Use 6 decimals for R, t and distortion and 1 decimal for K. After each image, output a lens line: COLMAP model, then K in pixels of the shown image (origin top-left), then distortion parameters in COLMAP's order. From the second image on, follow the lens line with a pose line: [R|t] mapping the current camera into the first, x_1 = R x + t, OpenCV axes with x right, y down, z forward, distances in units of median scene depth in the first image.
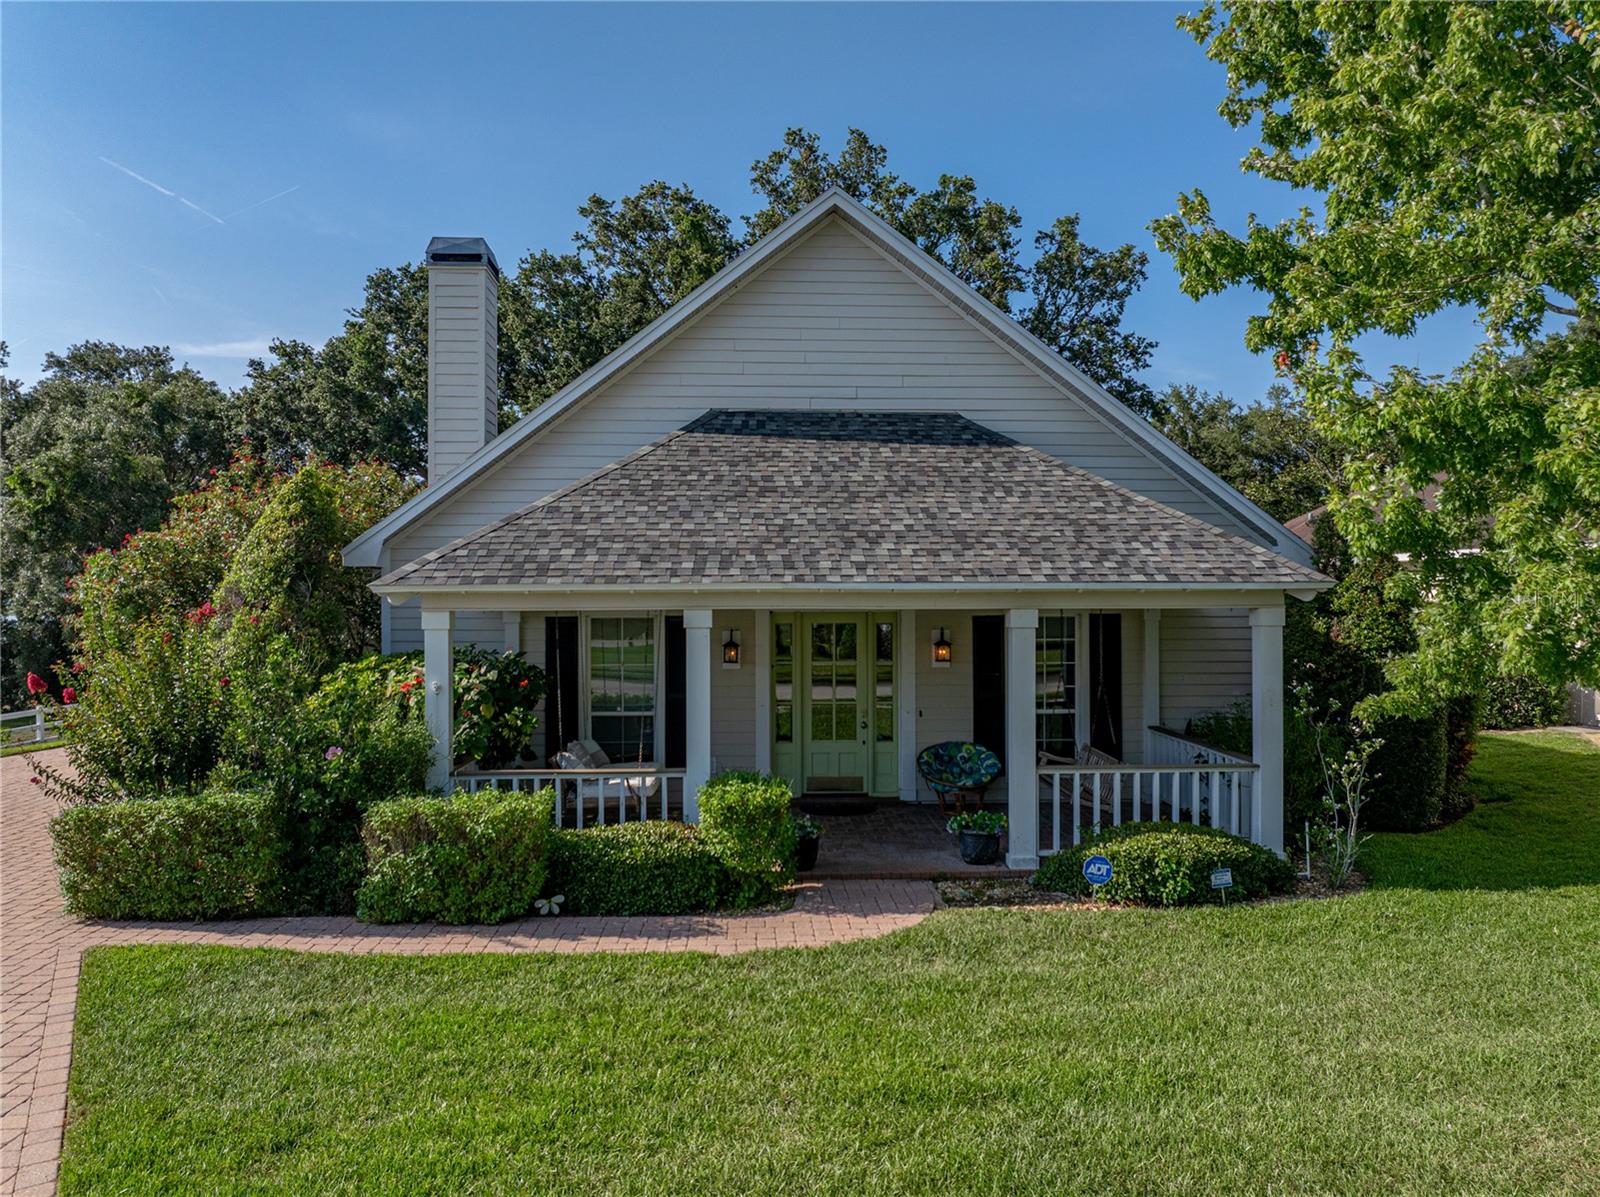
lens RADIAL K [[1163.1, 0, 800.0], [0, 1163.1, 598.5], [0, 0, 1]] dist [-0.006329, -0.051196]
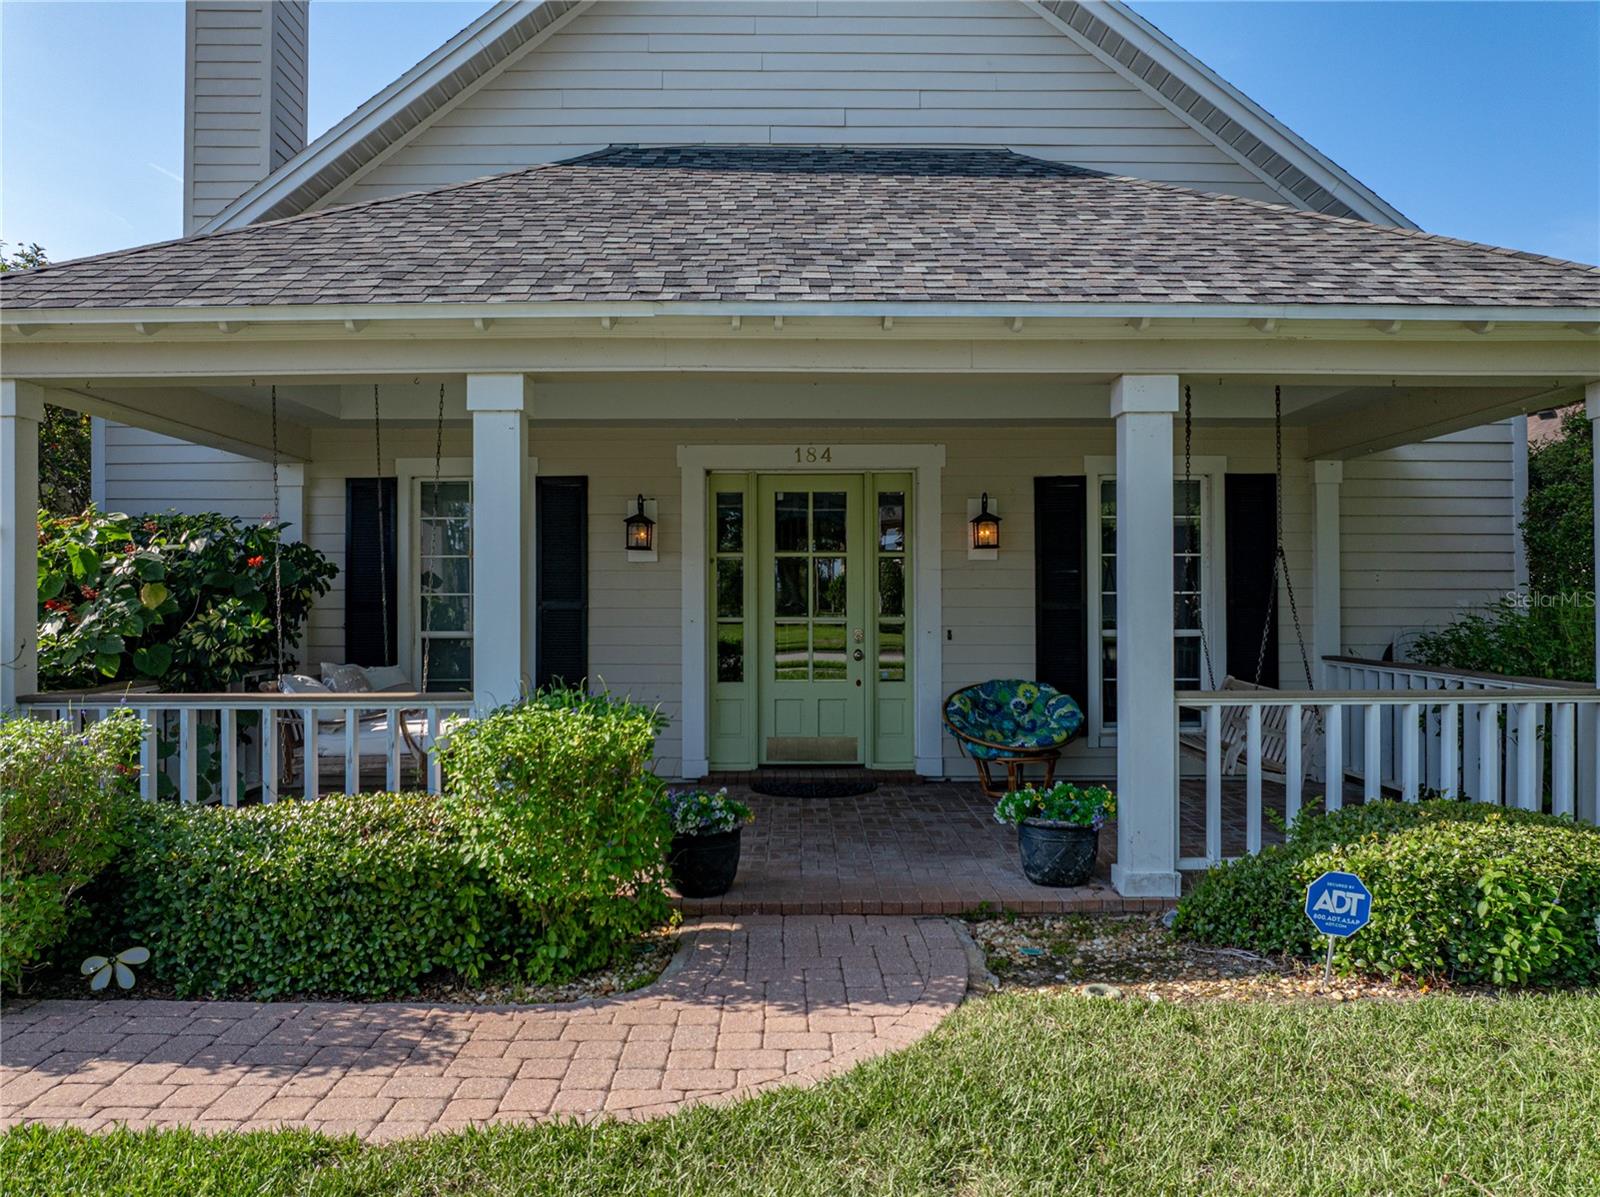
lens RADIAL K [[1163.1, 0, 800.0], [0, 1163.1, 598.5], [0, 0, 1]] dist [-0.006329, -0.051196]
pose [[0.999381, -0.000472, -0.035167, 0.061756], [0.000331, 0.999992, -0.004011, 0.109737], [0.035168, 0.003997, 0.999373, 0.509247]]
